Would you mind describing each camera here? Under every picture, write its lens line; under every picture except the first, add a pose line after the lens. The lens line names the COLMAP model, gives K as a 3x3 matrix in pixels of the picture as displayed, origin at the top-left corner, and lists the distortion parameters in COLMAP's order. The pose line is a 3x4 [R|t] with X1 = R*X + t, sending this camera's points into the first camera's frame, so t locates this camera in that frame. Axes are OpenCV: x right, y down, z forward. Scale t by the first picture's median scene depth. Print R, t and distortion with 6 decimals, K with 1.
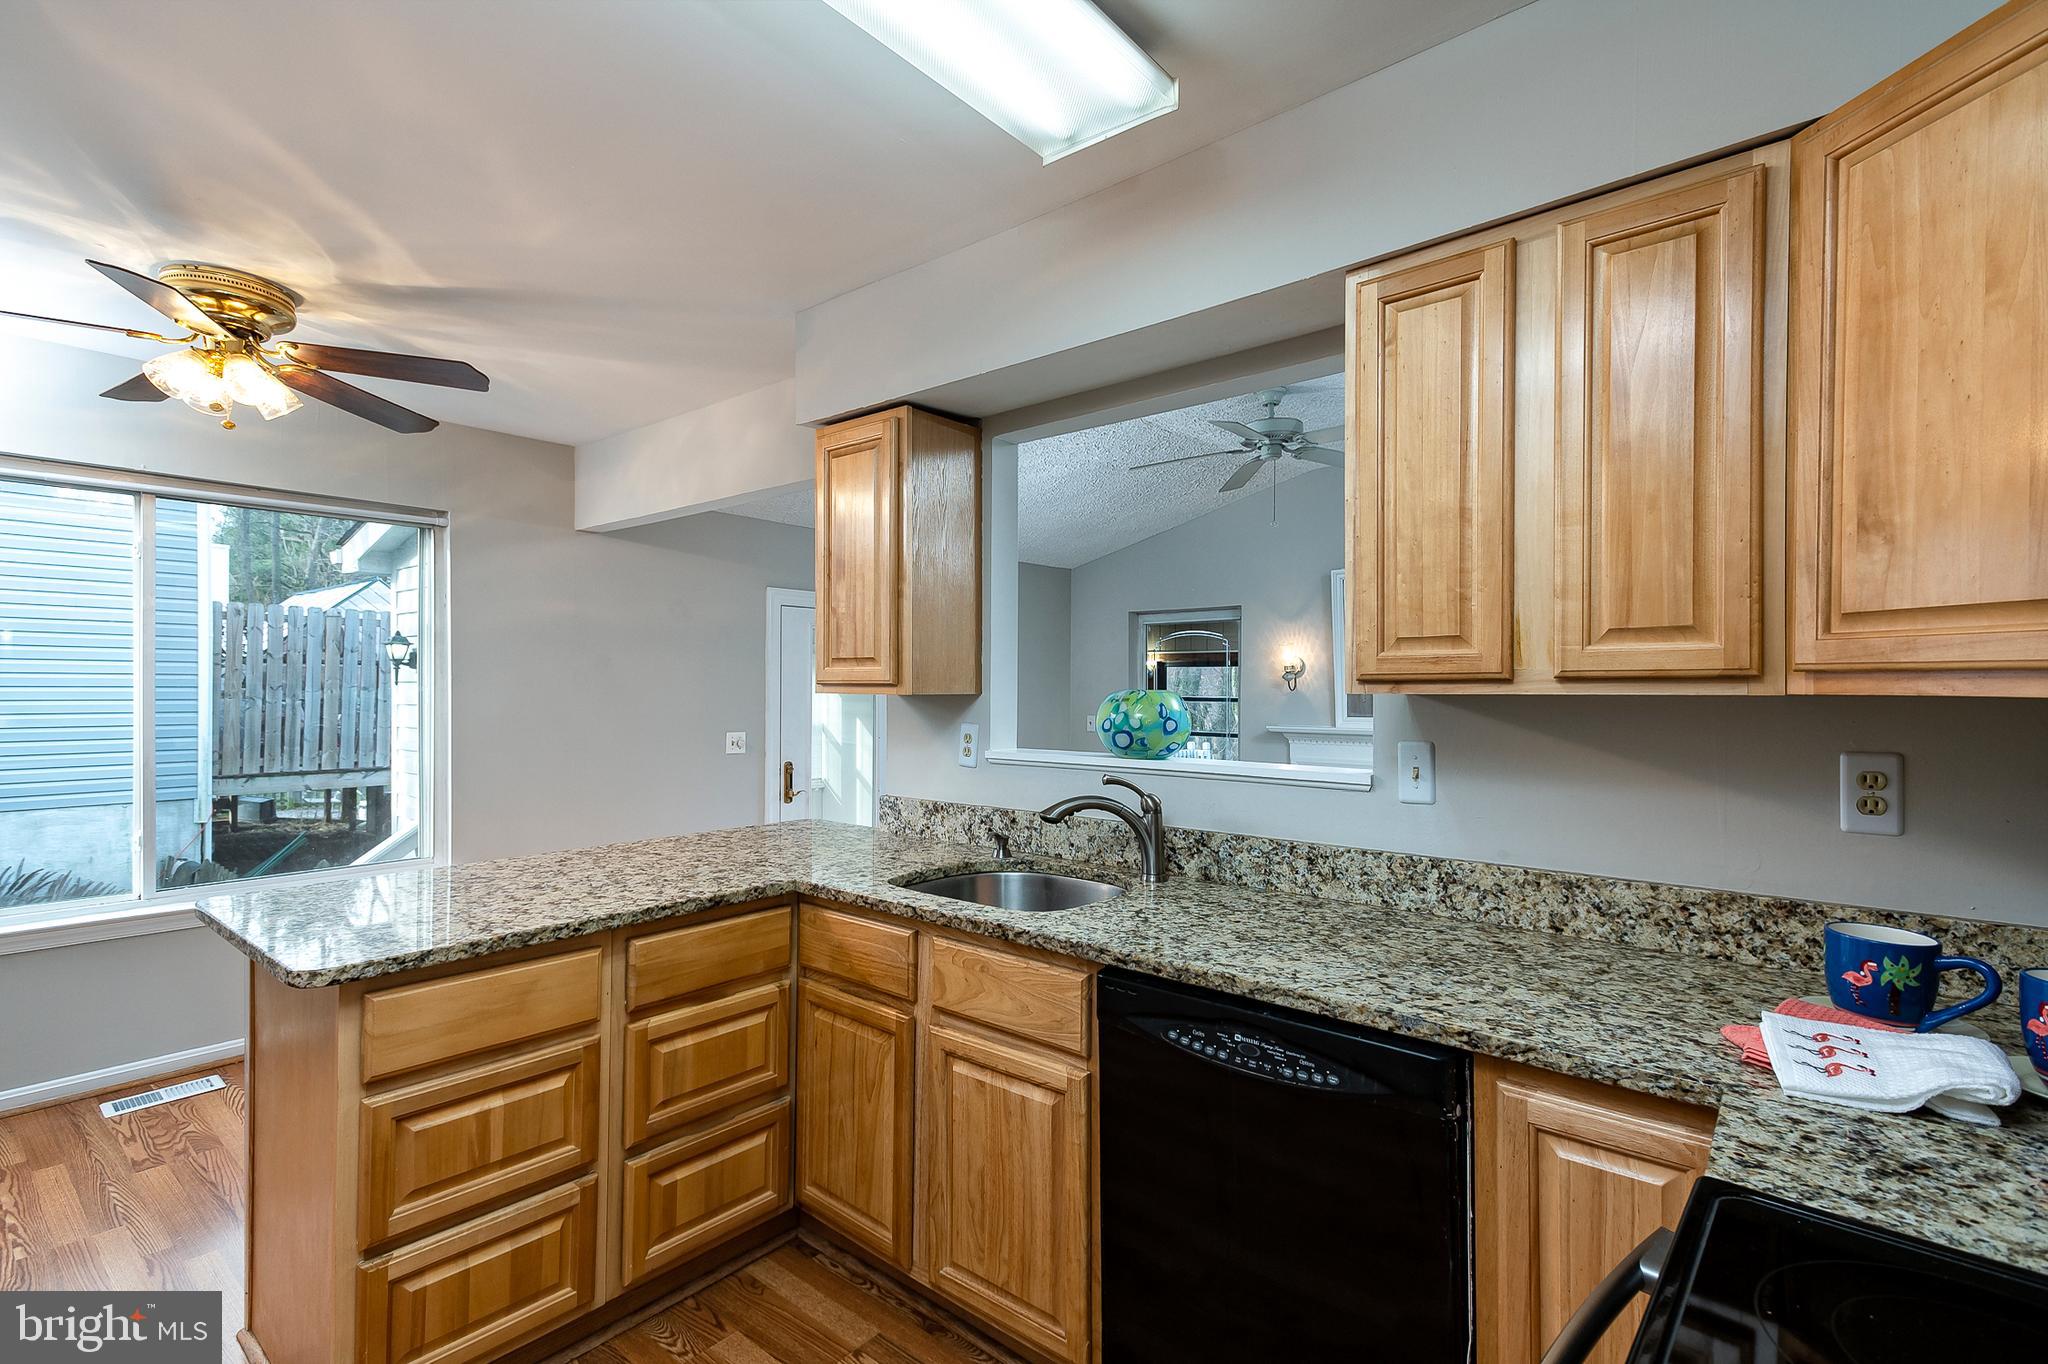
lens RADIAL K [[944.8, 0, 1009.9], [0, 944.8, 685.1], [0, 0, 1]] dist [0.030814, -0.001526]
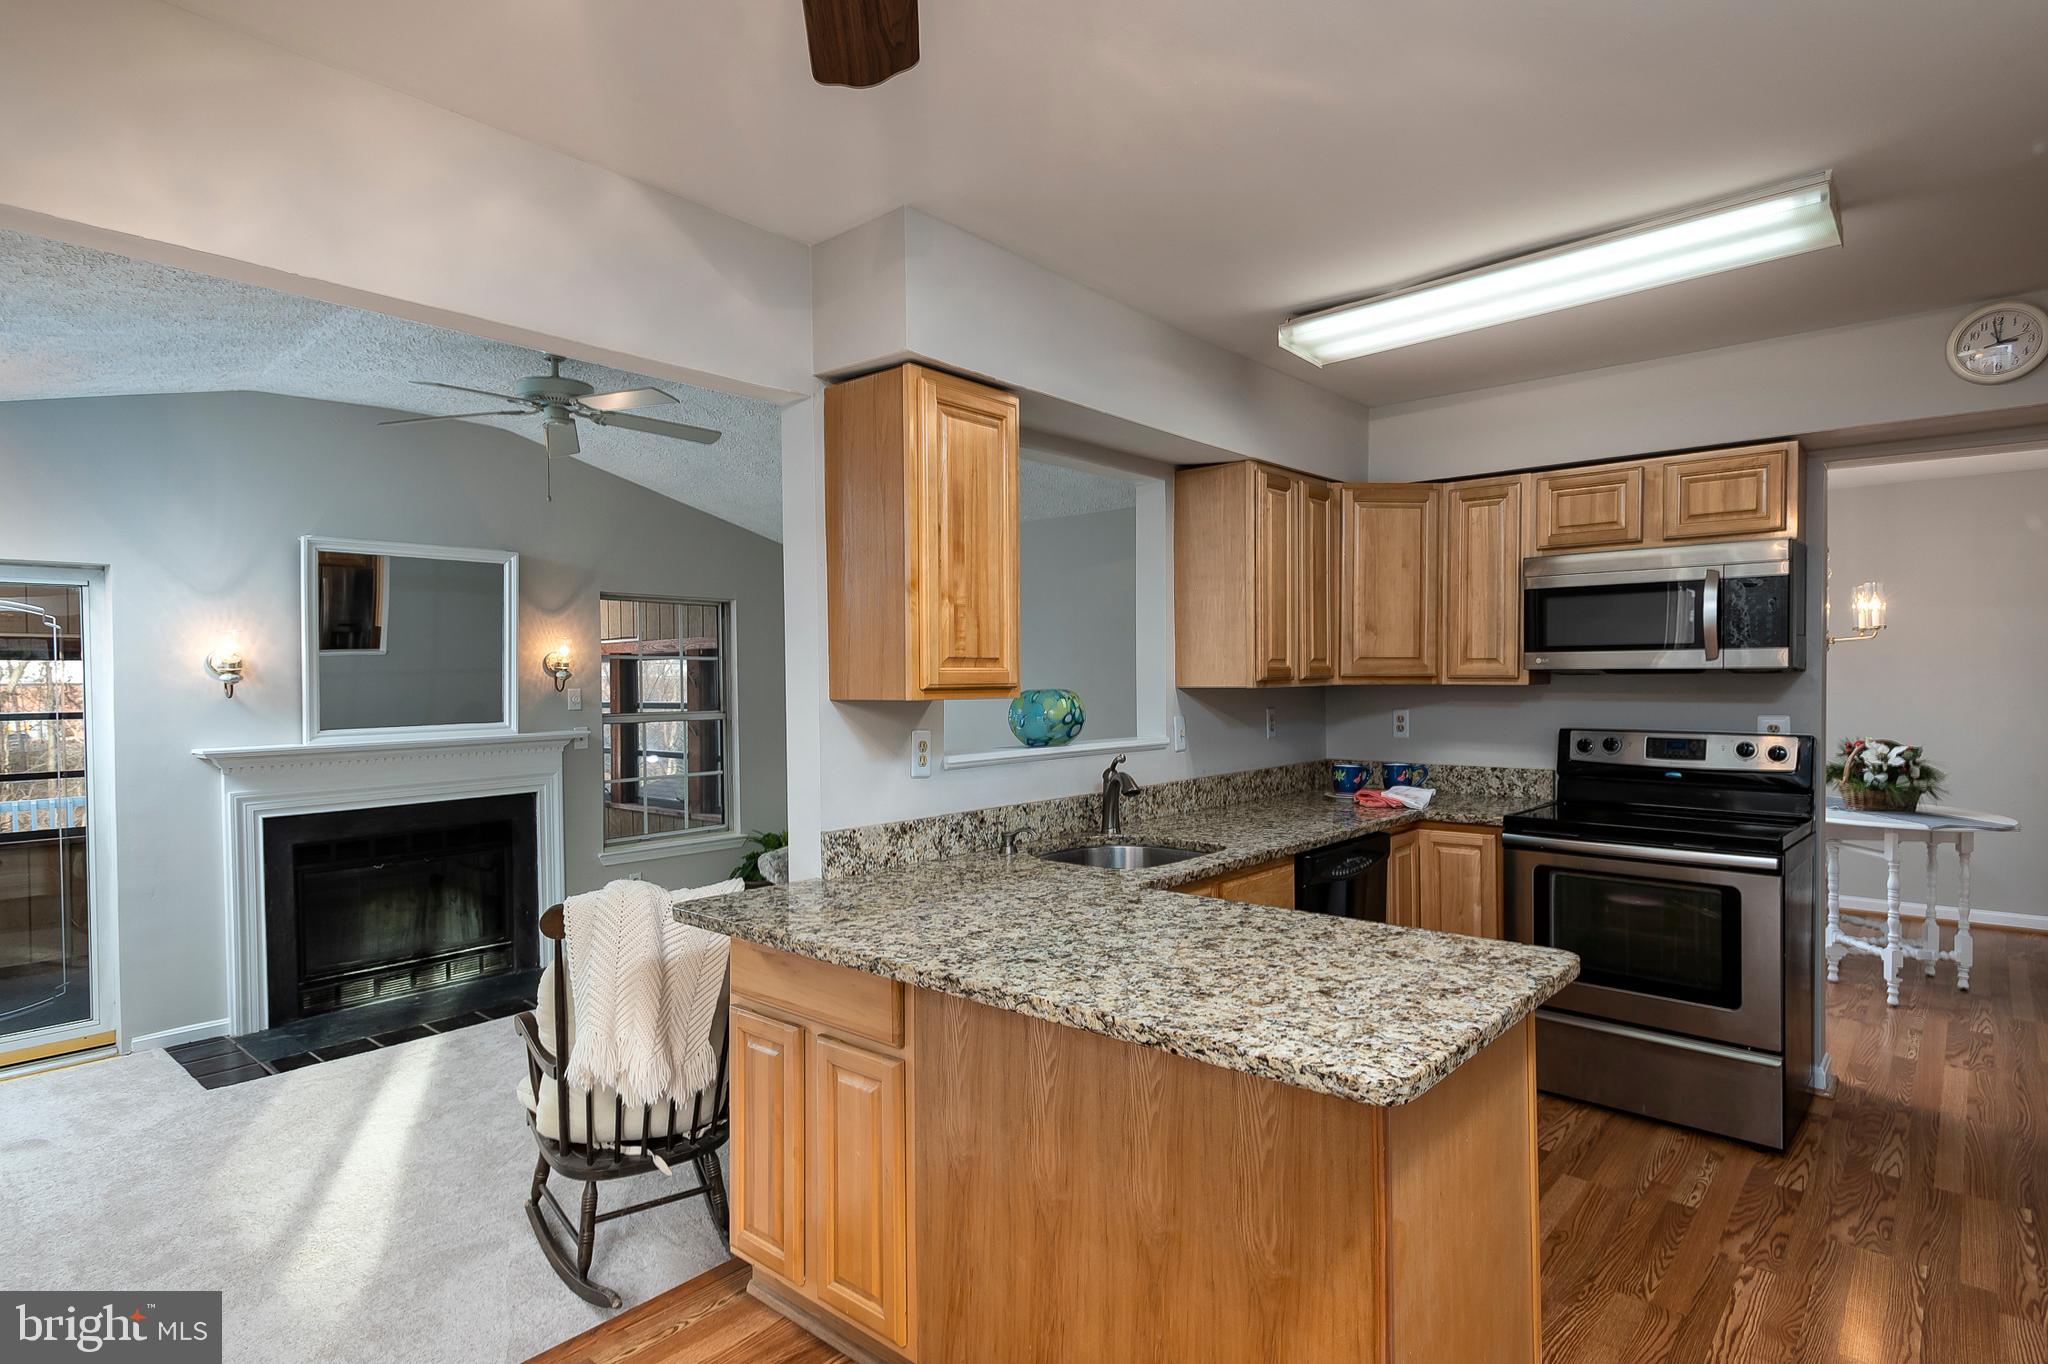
lens RADIAL K [[1061.9, 0, 1015.6], [0, 1061.9, 685.8], [0, 0, 1]] dist [0.015501, -0.004739]
pose [[0.018889, -0.009549, 0.999776, -0.853893], [0.009320, 0.999913, 0.009374, -0.008581], [-0.999778, 0.009140, 0.018976, 0.710127]]
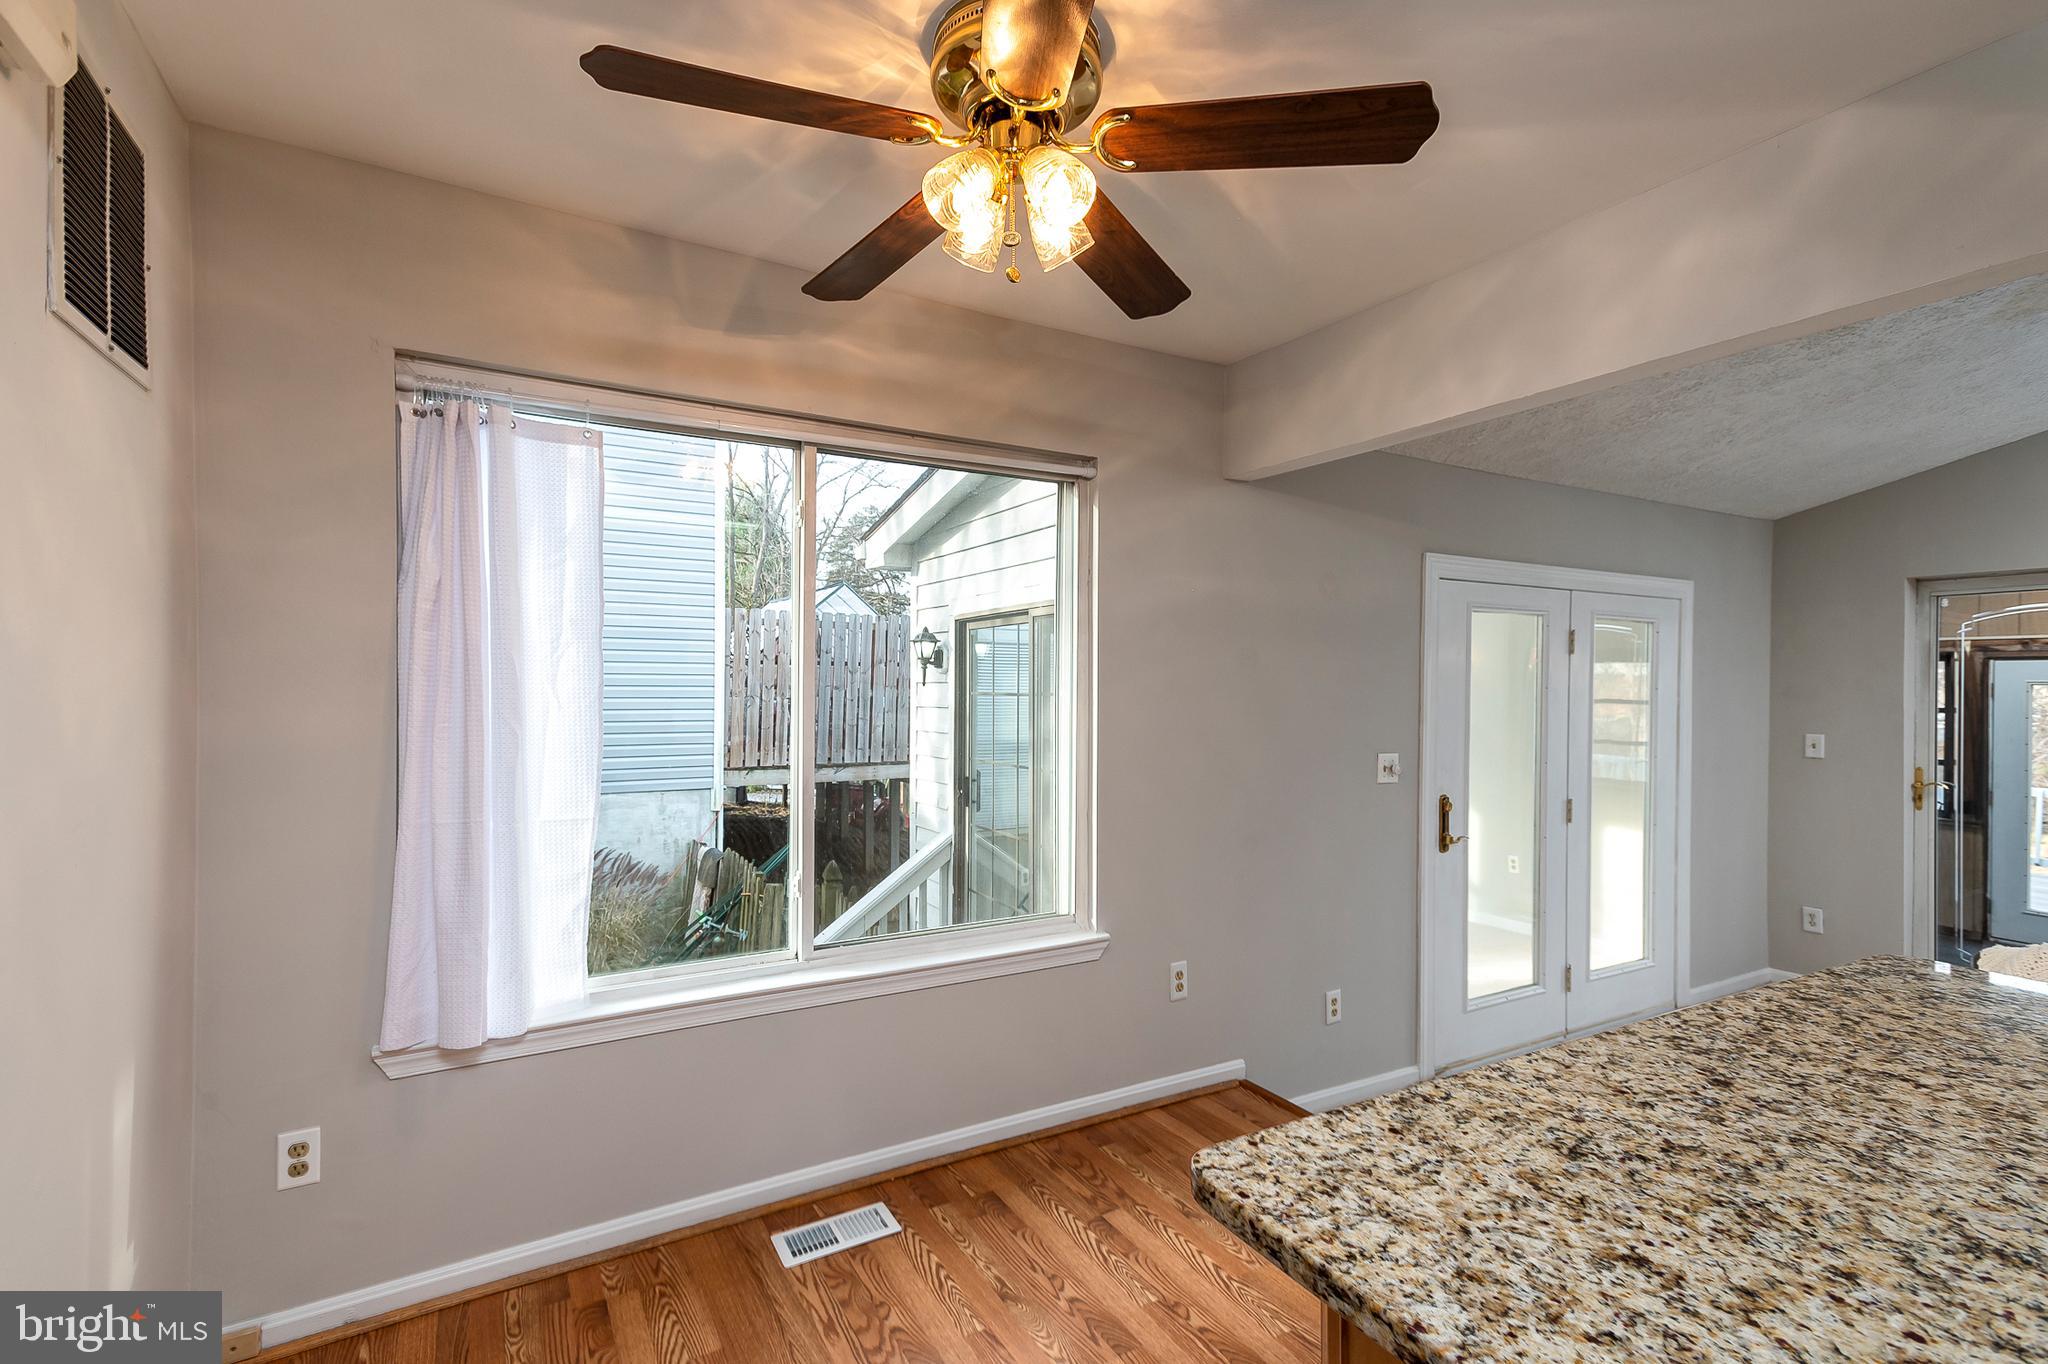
lens RADIAL K [[944.8, 0, 1021.6], [0, 944.8, 684.3], [0, 0, 1]] dist [0.030814, -0.001526]
pose [[0.941423, 0.002232, -0.337222, -0.450246], [-0.001911, 0.999997, 0.001284, -0.005174], [0.337223, -0.000565, 0.941424, 0.324230]]
